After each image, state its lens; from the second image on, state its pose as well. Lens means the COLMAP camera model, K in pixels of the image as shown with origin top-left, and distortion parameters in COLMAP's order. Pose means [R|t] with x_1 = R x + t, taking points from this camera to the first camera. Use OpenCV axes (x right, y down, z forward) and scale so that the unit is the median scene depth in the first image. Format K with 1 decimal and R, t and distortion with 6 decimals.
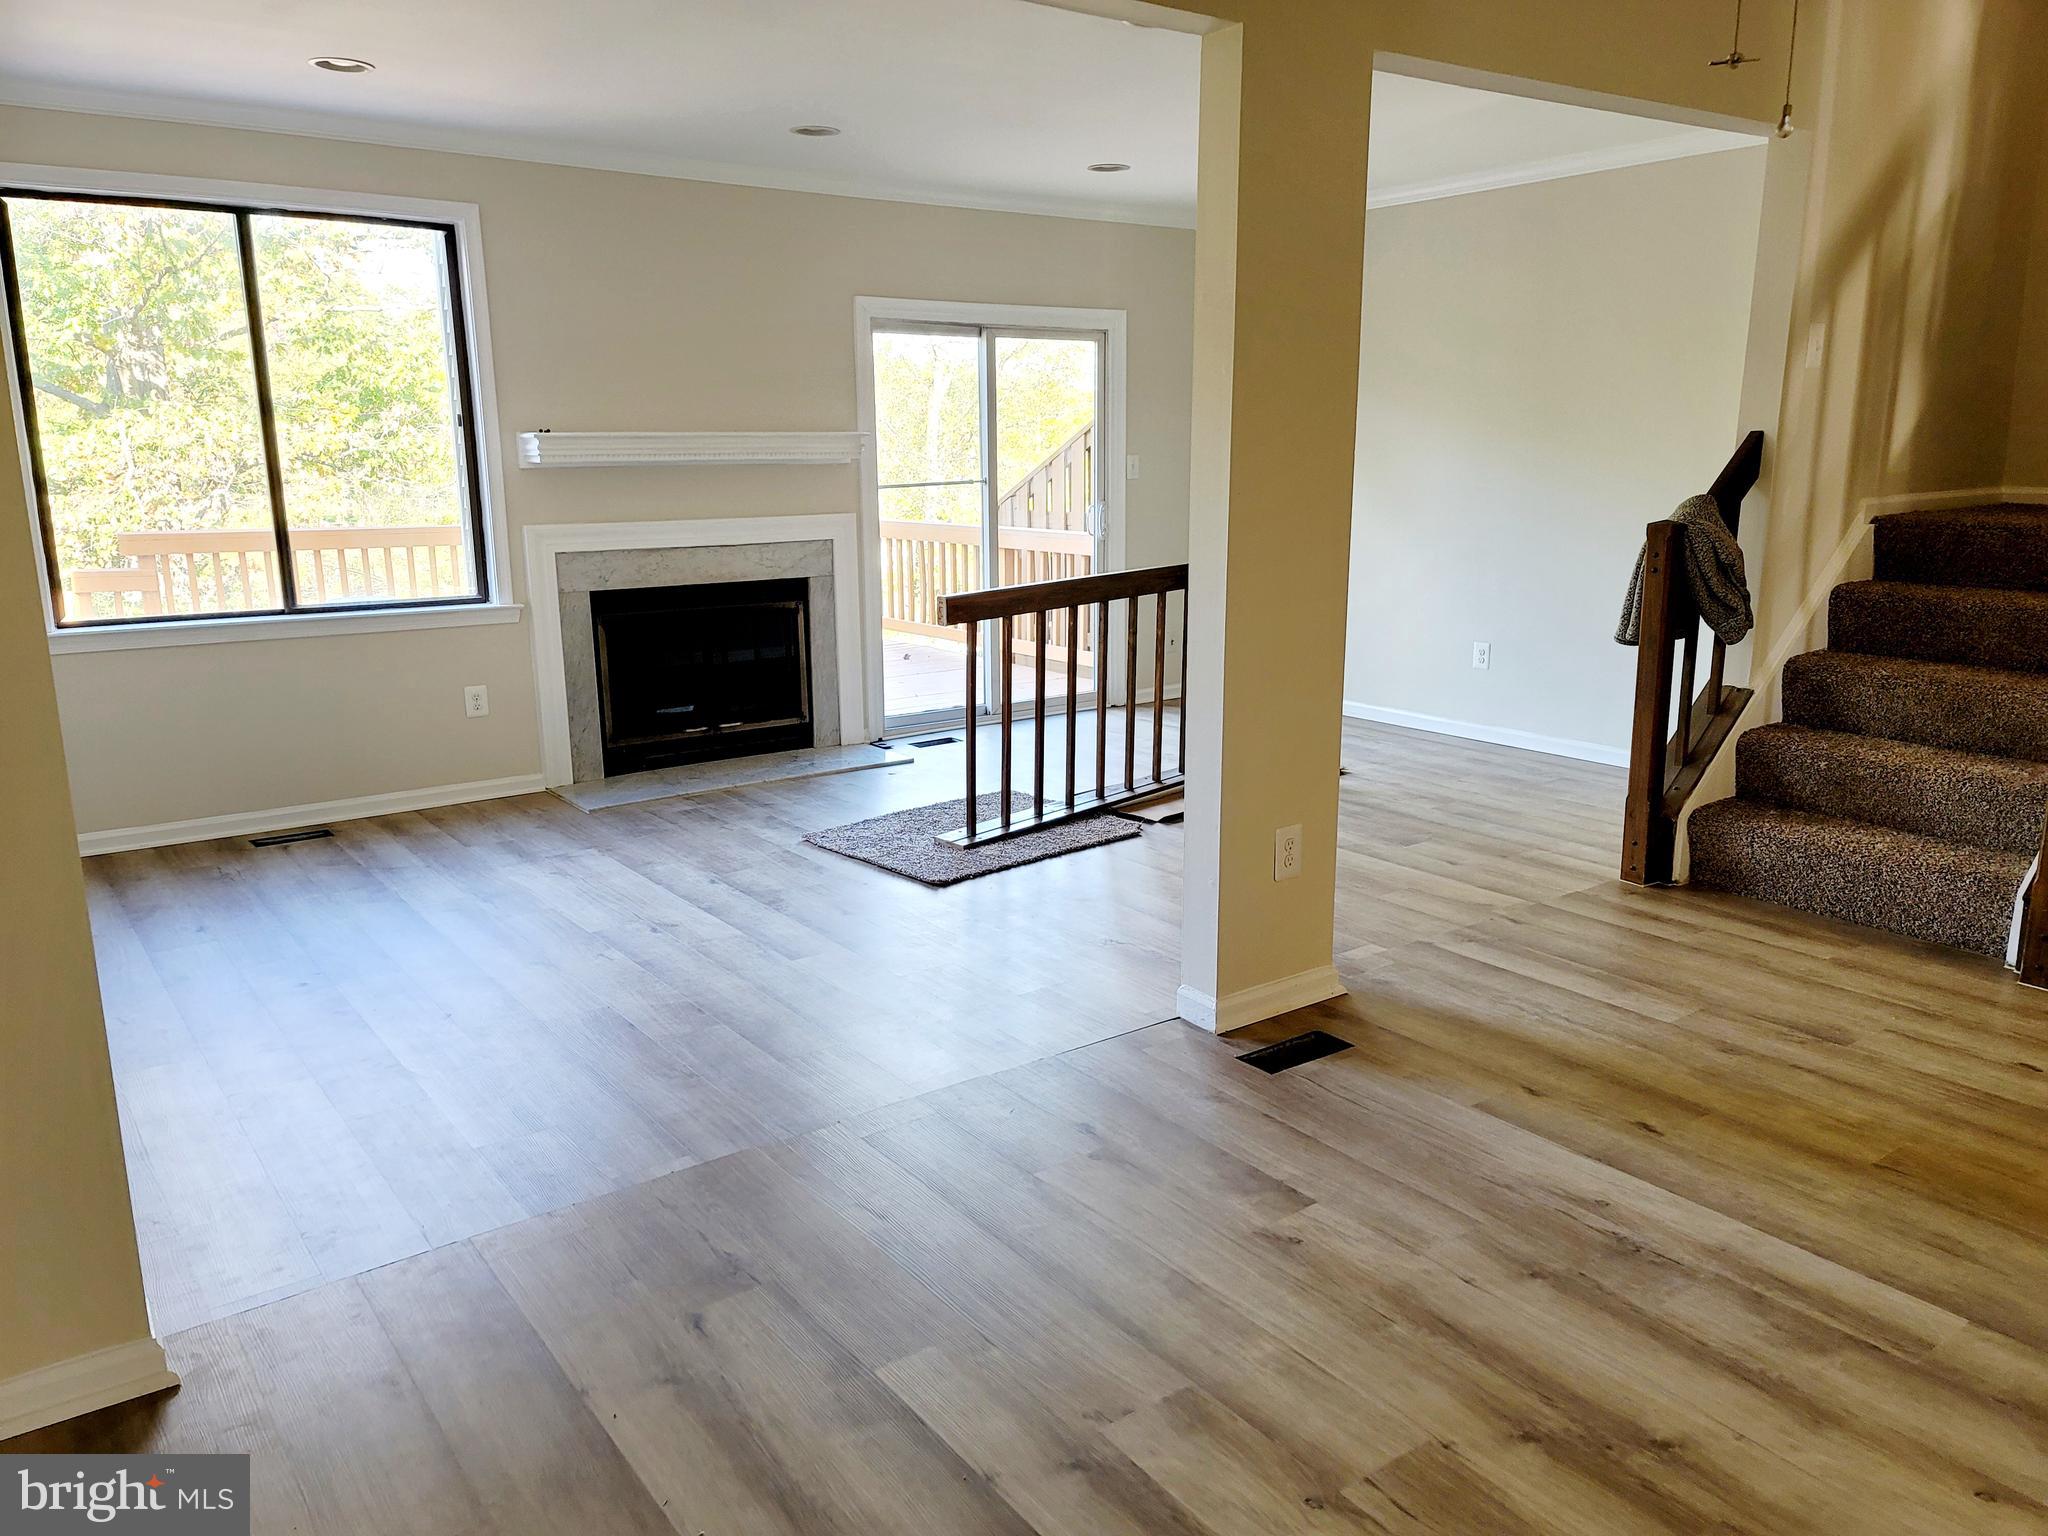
lens RADIAL K [[1490.4, 0, 989.9], [0, 1490.4, 762.9], [0, 0, 1]] dist [0.078953, -0.042262]
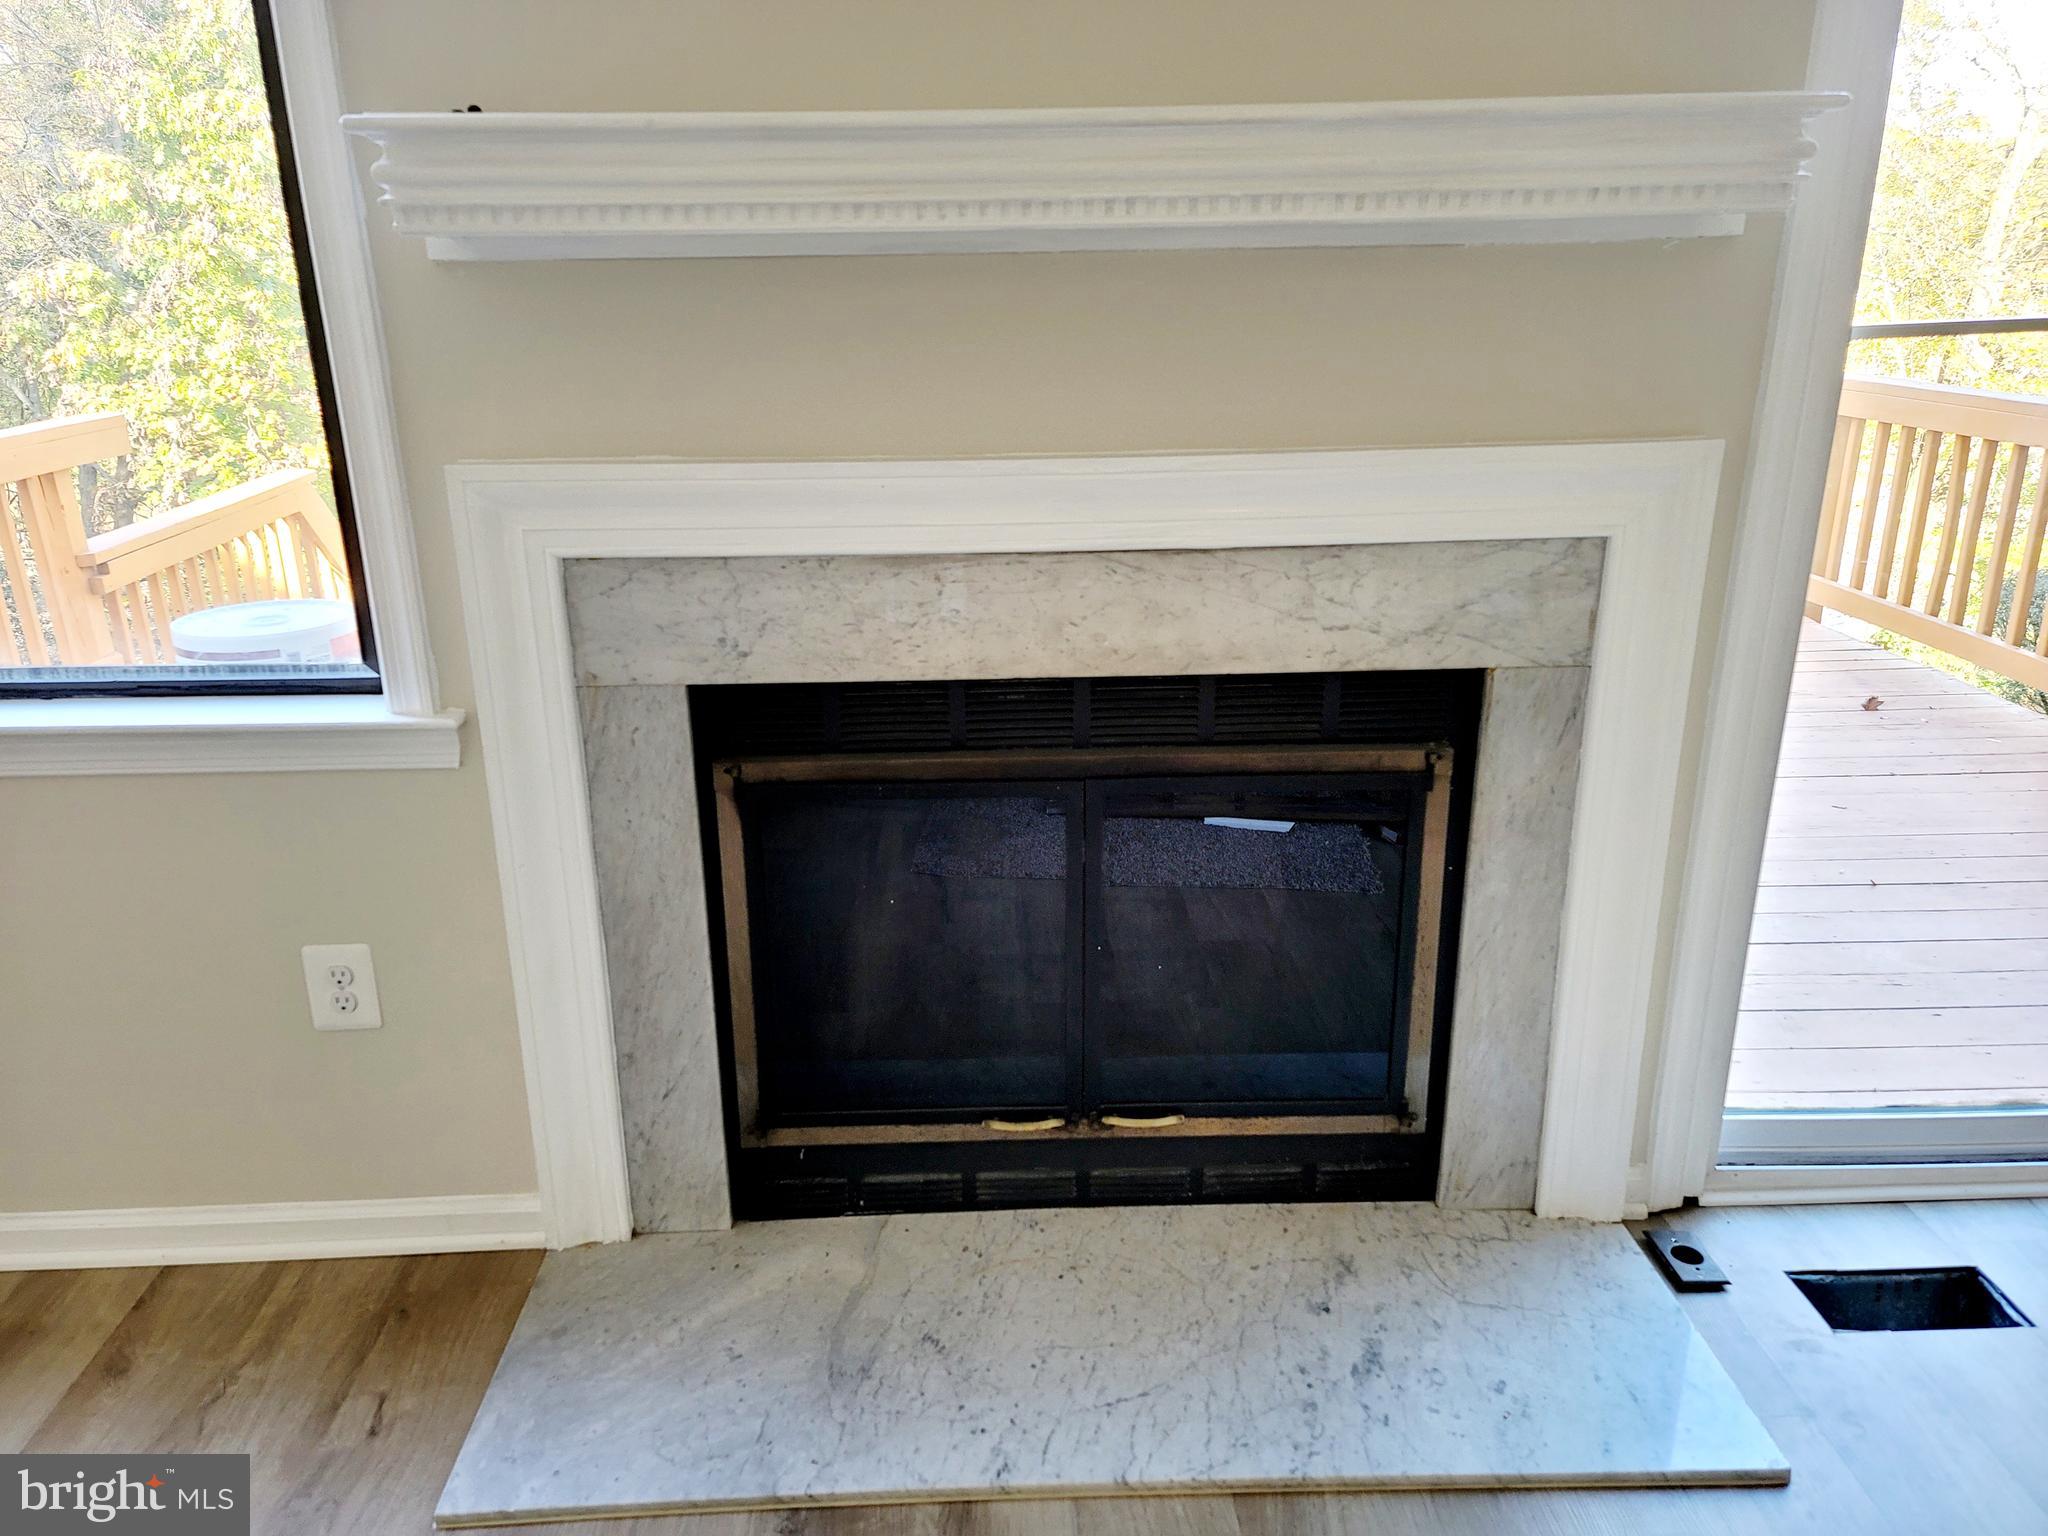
lens RADIAL K [[1490.4, 0, 1012.3], [0, 1490.4, 778.8], [0, 0, 1]] dist [0.078953, -0.042262]
pose [[0.837347, 0.177520, -0.517046, -0.048398], [-0.109944, 0.981167, 0.158817, -0.141699], [0.535502, -0.076139, 0.841095, 0.730854]]
